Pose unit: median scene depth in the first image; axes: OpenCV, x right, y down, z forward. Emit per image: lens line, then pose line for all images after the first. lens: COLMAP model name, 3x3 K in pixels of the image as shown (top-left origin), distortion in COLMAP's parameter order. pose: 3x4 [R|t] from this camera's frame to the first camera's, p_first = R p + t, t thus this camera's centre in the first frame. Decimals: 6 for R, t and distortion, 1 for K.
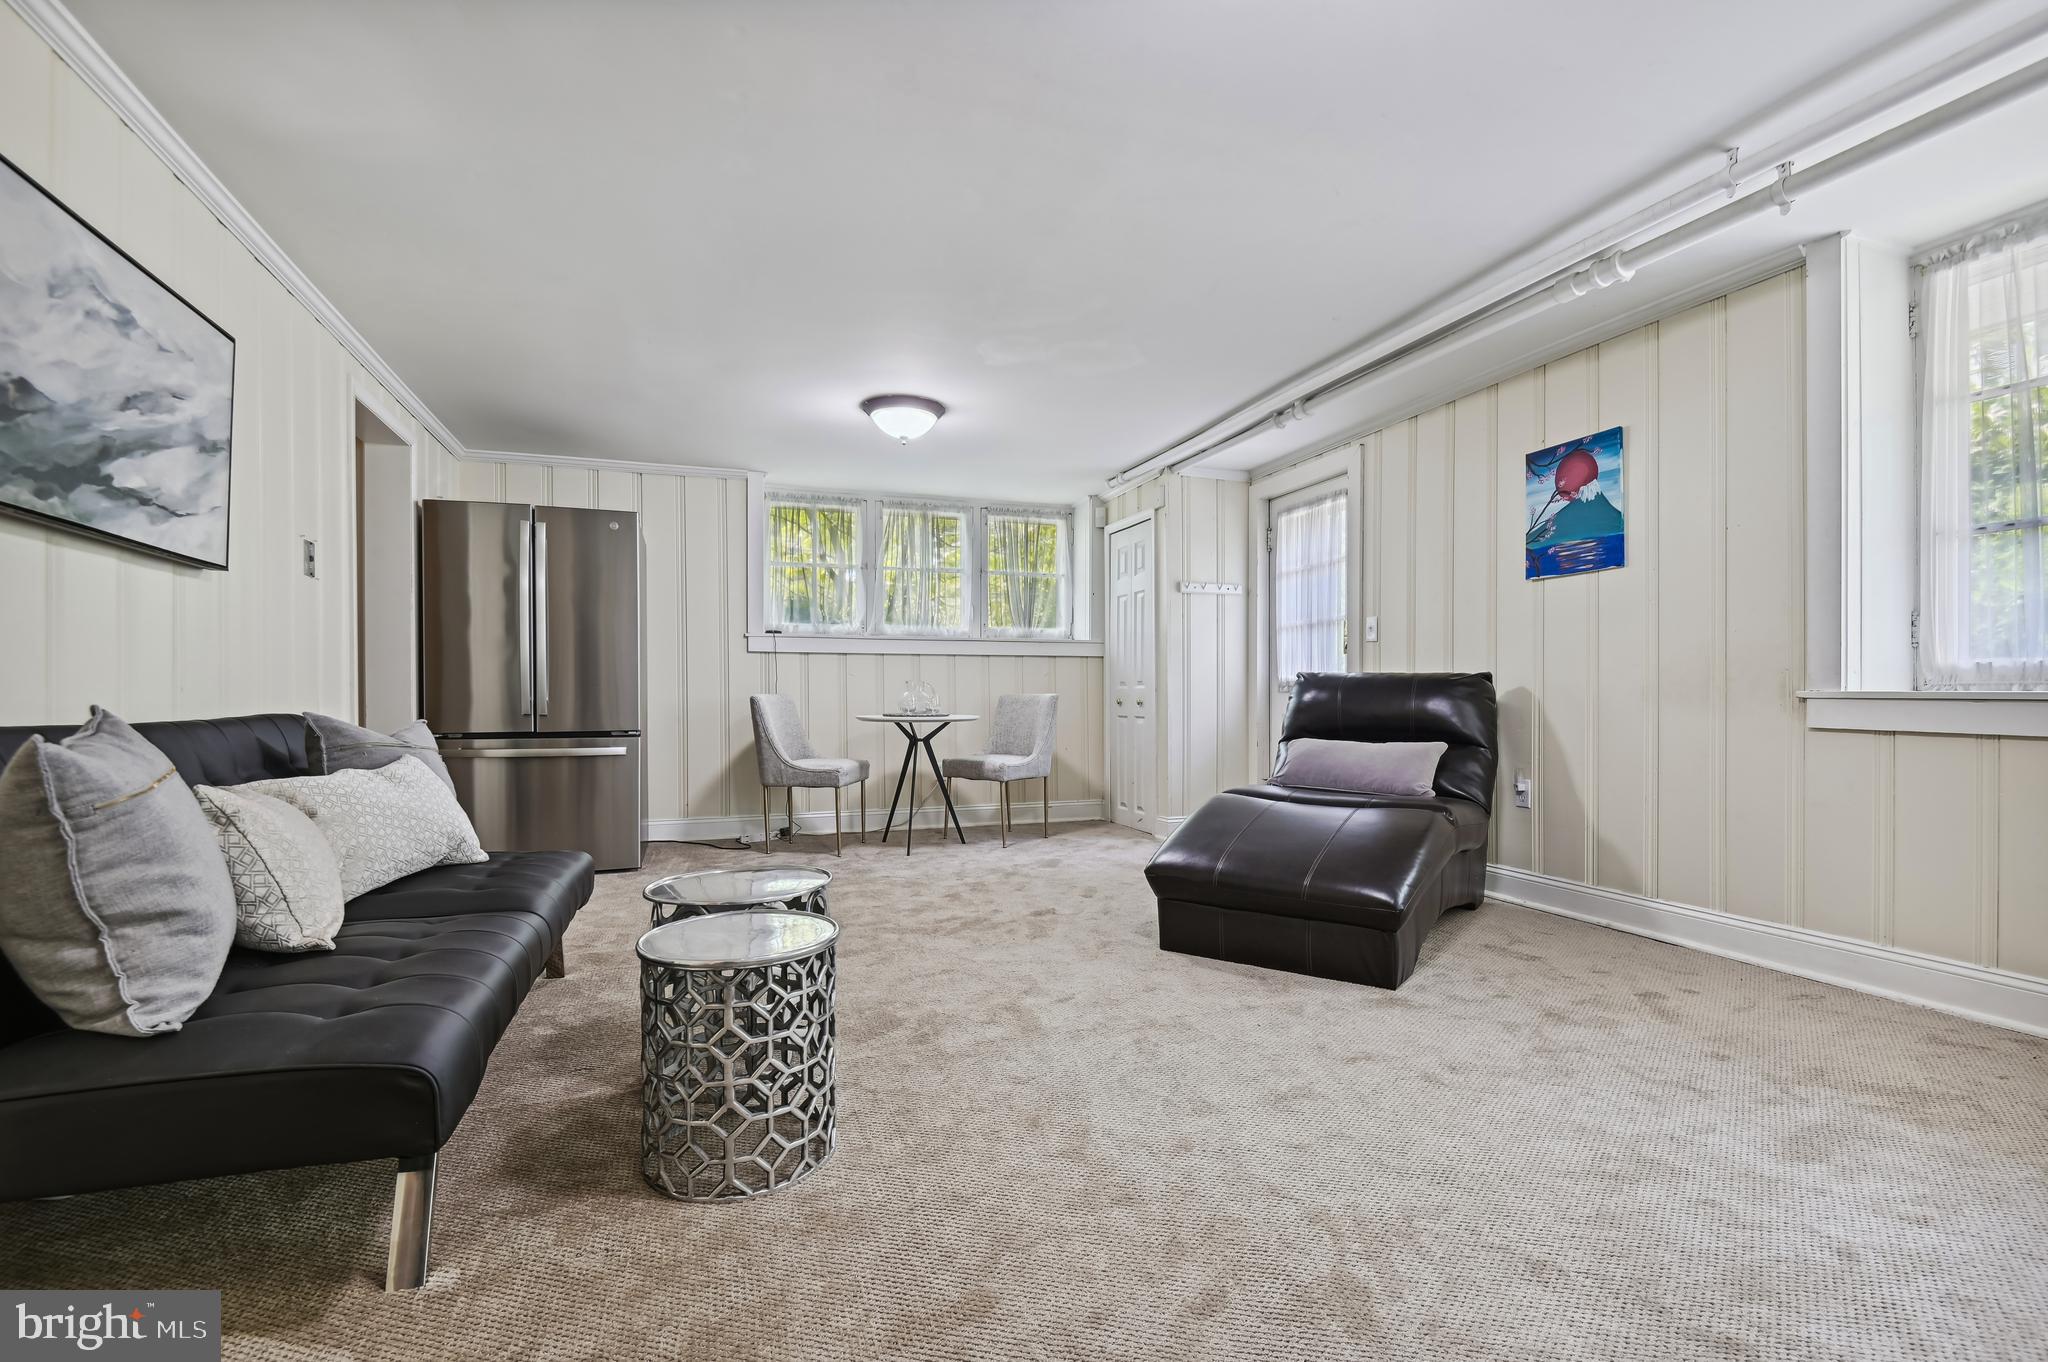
lens RADIAL K [[943.8, 0, 1026.6], [0, 943.8, 697.4], [0, 0, 1]] dist [0.008694, -0.022170]
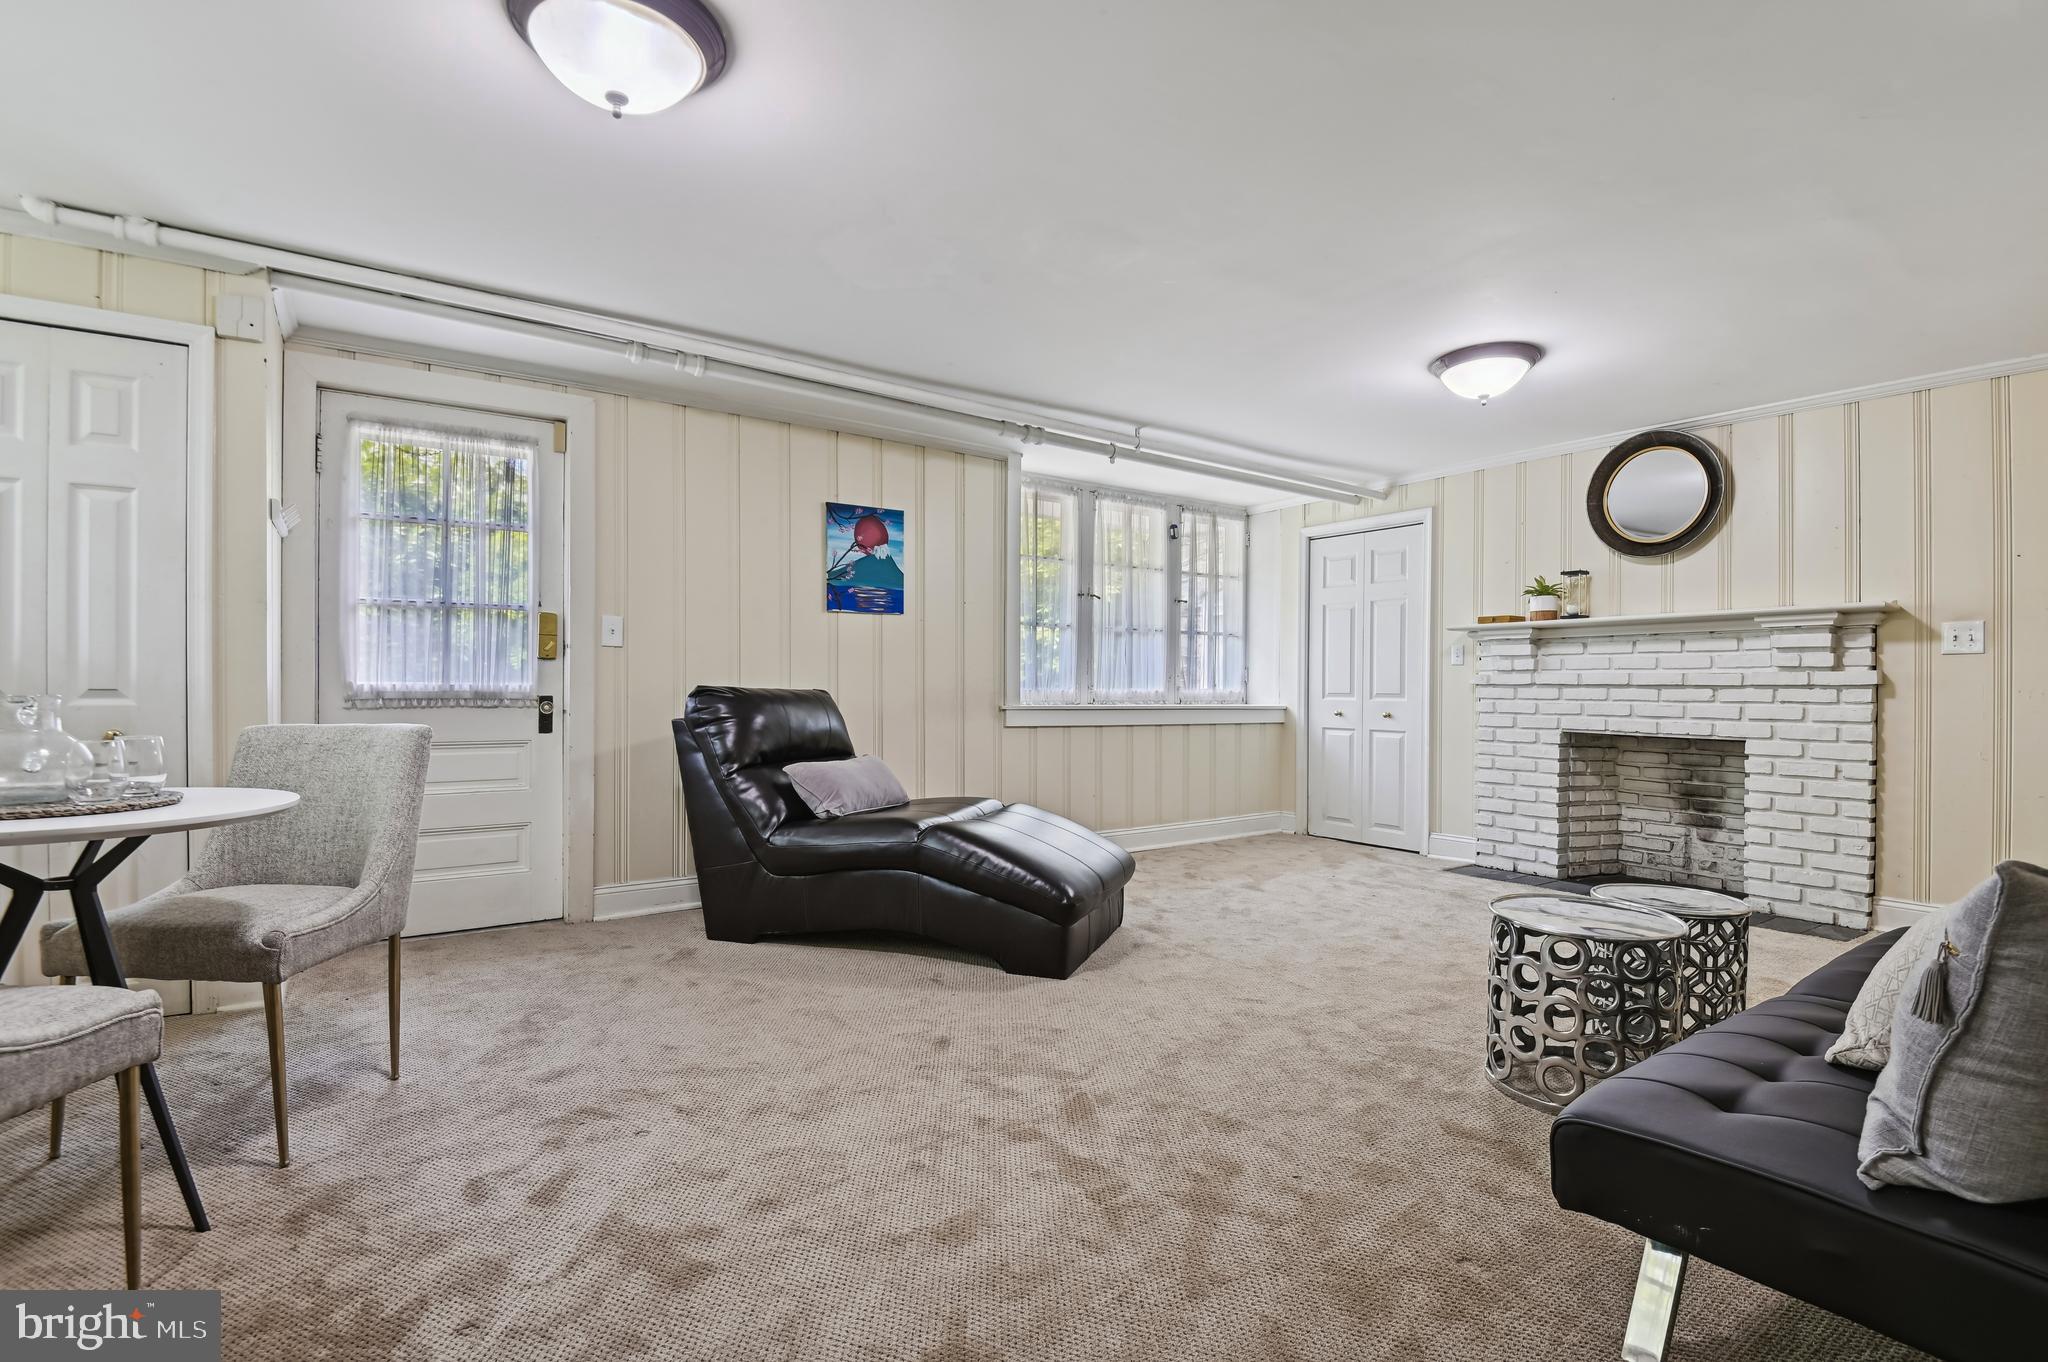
lens RADIAL K [[943.8, 0, 1026.6], [0, 943.8, 697.4], [0, 0, 1]] dist [0.008694, -0.022170]
pose [[-0.293241, -0.003312, 0.956033, -0.683848], [0.001631, 0.999991, 0.003964, -0.023143], [-0.956037, 0.002722, -0.293233, 1.165300]]
